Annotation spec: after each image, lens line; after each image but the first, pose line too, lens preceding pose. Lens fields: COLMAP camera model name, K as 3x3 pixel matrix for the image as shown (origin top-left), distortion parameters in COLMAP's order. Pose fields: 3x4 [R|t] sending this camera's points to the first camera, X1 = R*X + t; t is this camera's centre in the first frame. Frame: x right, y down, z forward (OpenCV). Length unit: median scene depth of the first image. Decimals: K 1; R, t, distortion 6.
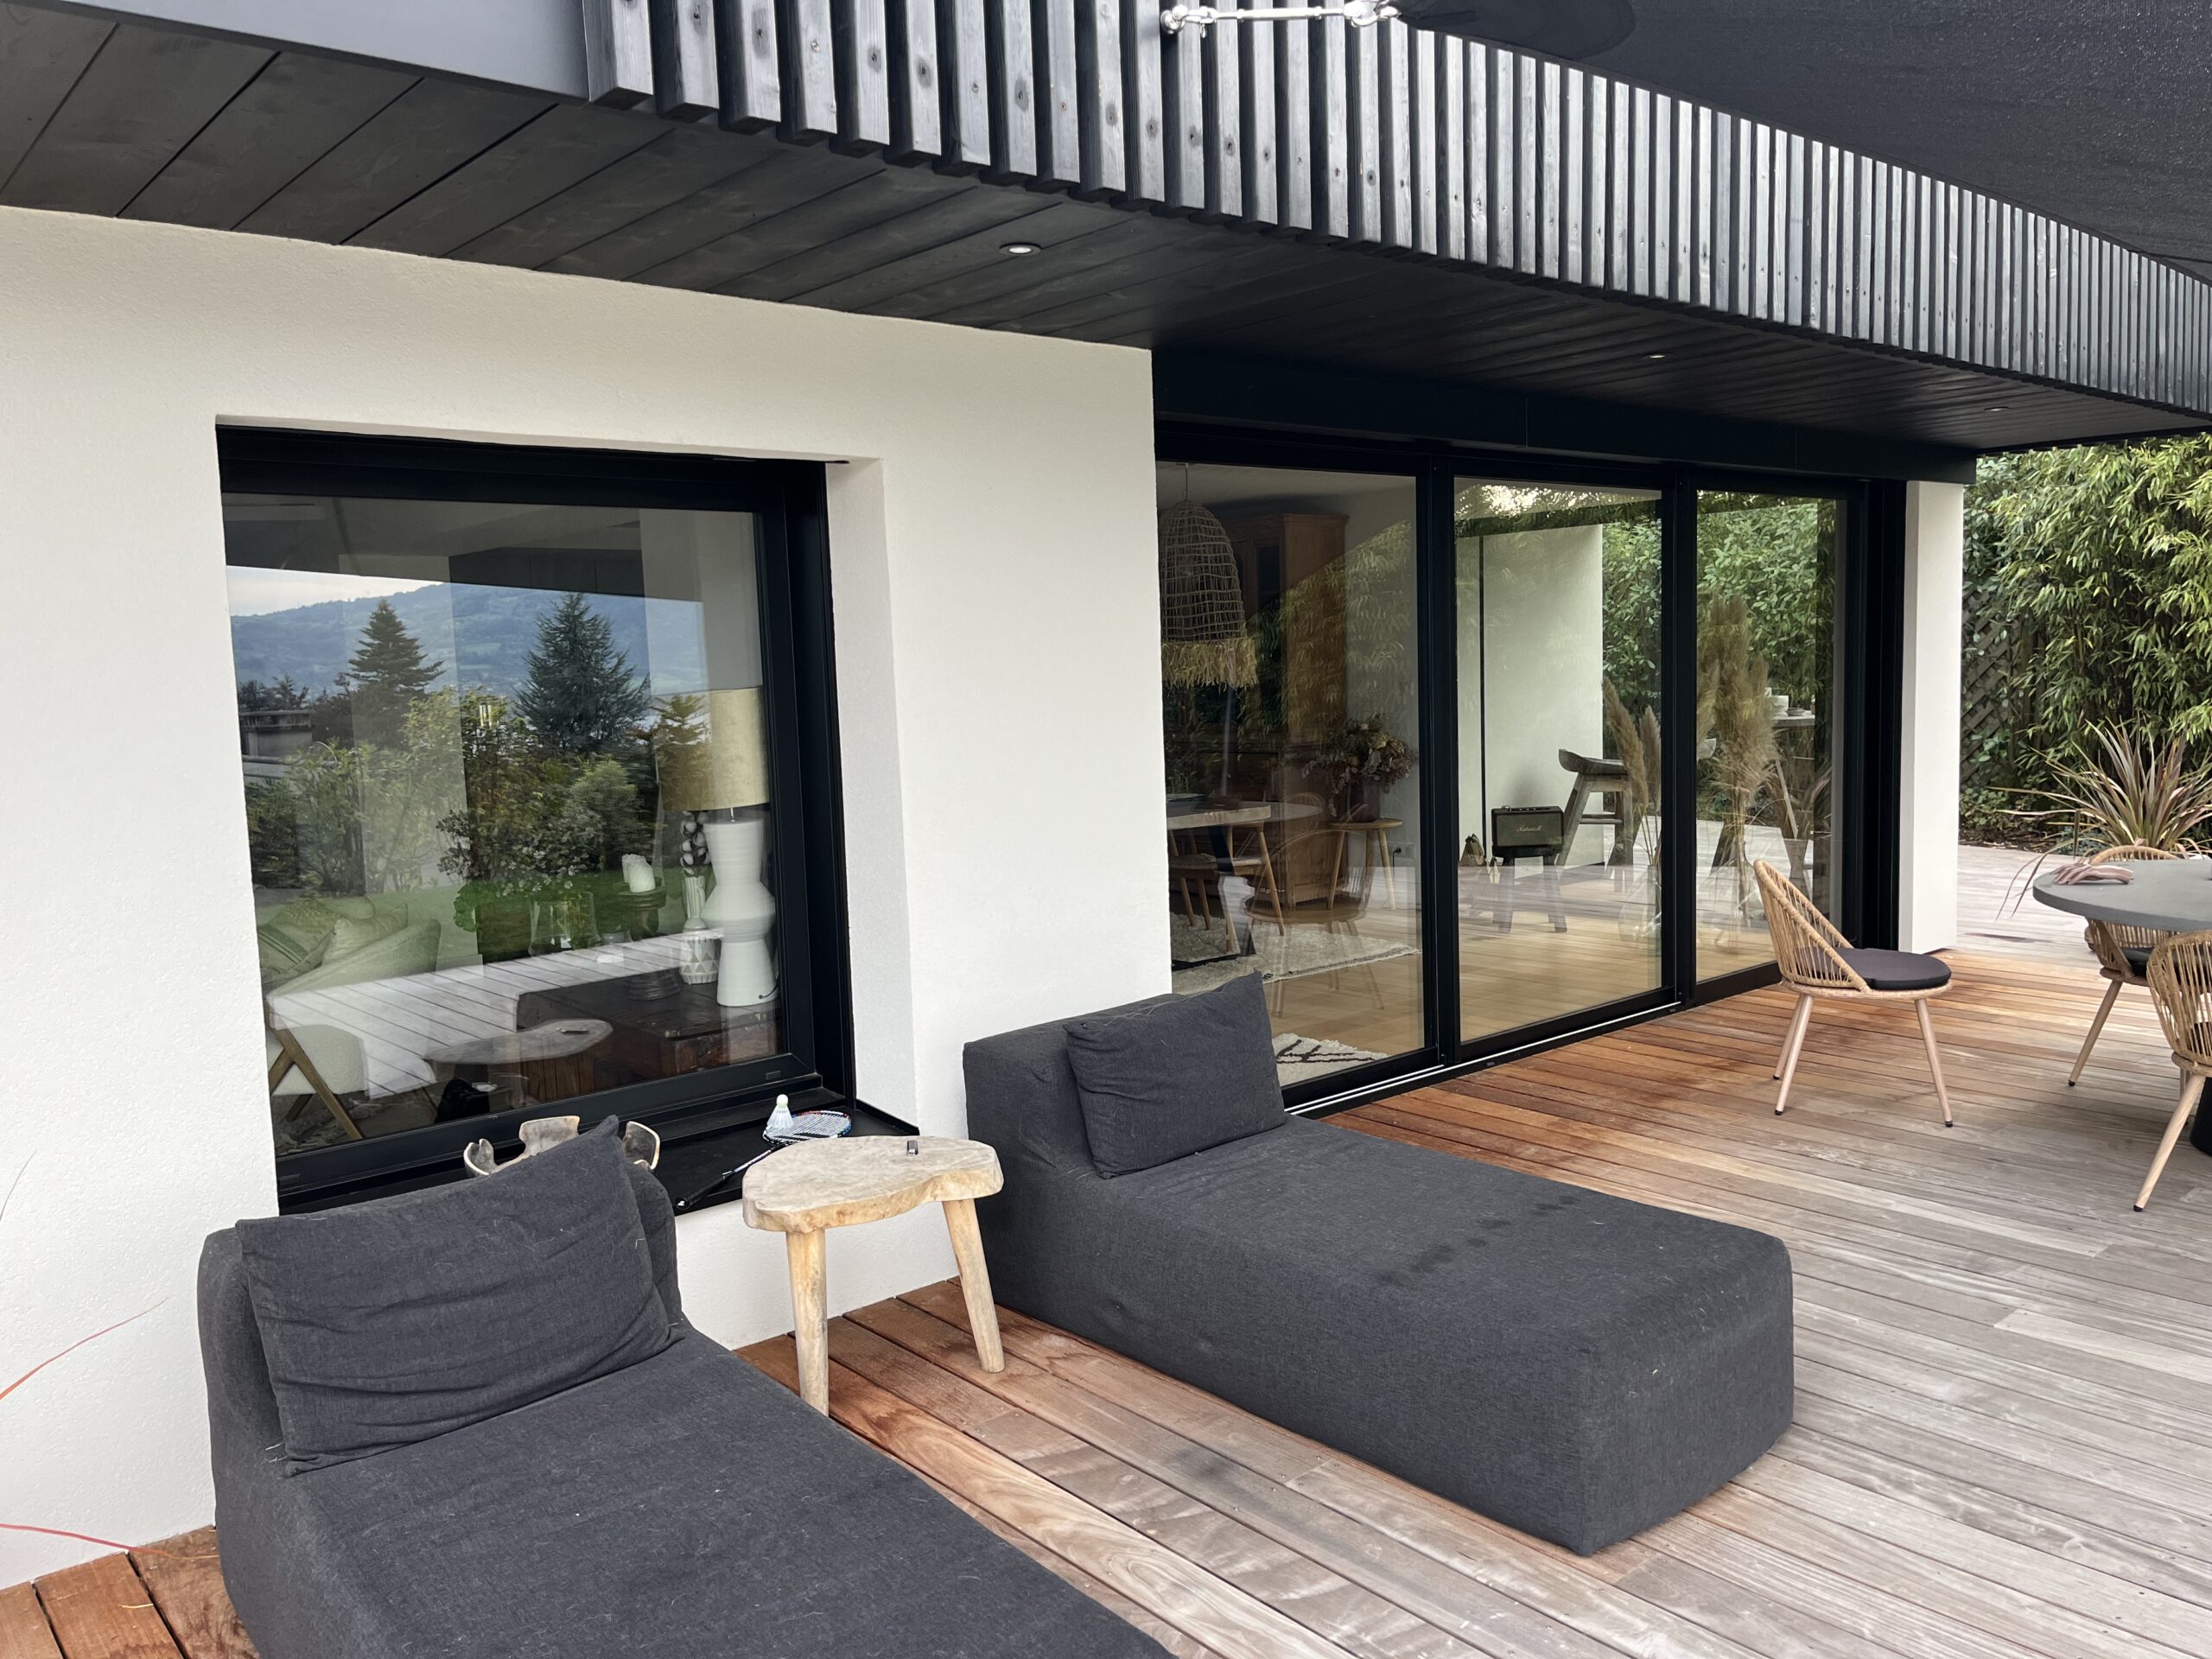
lens RADIAL K [[1685.5, 0, 1108.2], [0, 1685.5, 830.3], [0, 0, 1]] dist [0.007195, 0.000055]
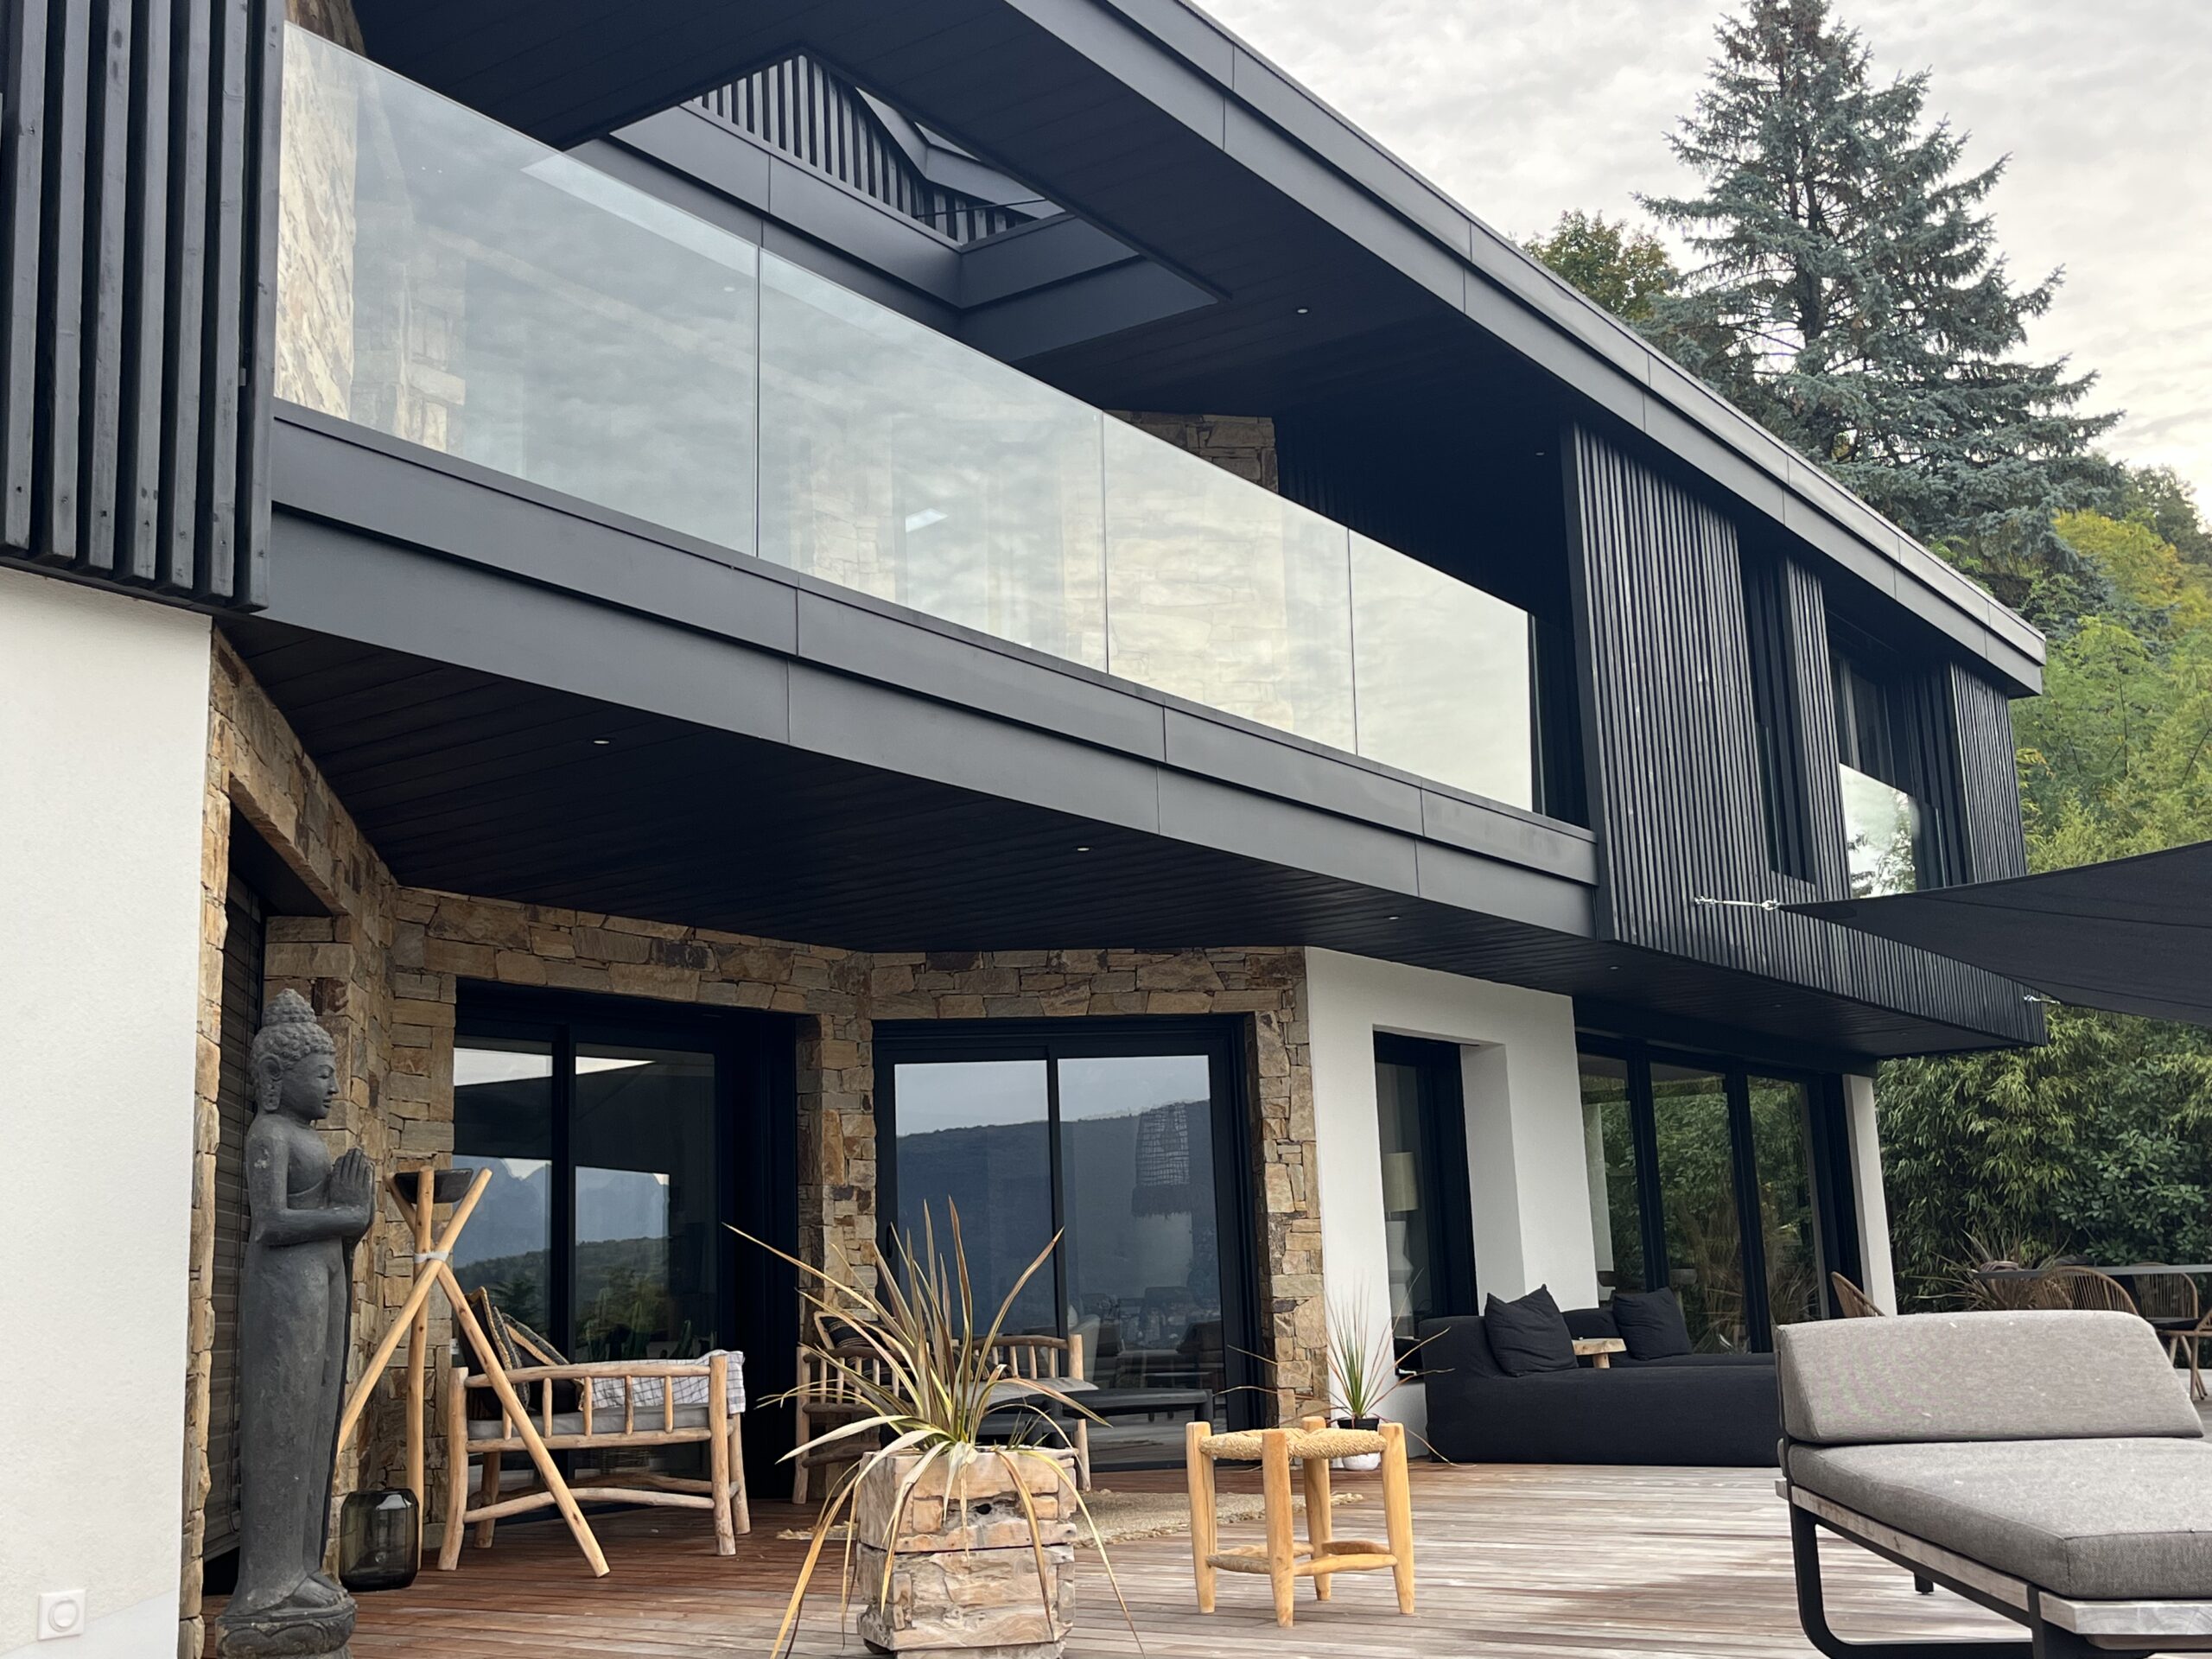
lens RADIAL K [[2425.5, 0, 1103.5], [0, 2425.5, 830.4], [0, 0, 1]] dist [0.027701, 0.000000]
pose [[0.972257, 0.043904, 0.229759, -0.541619], [0.028098, 0.953196, -0.301046, 0.178783], [-0.232222, 0.299149, 0.925517, -0.752126]]
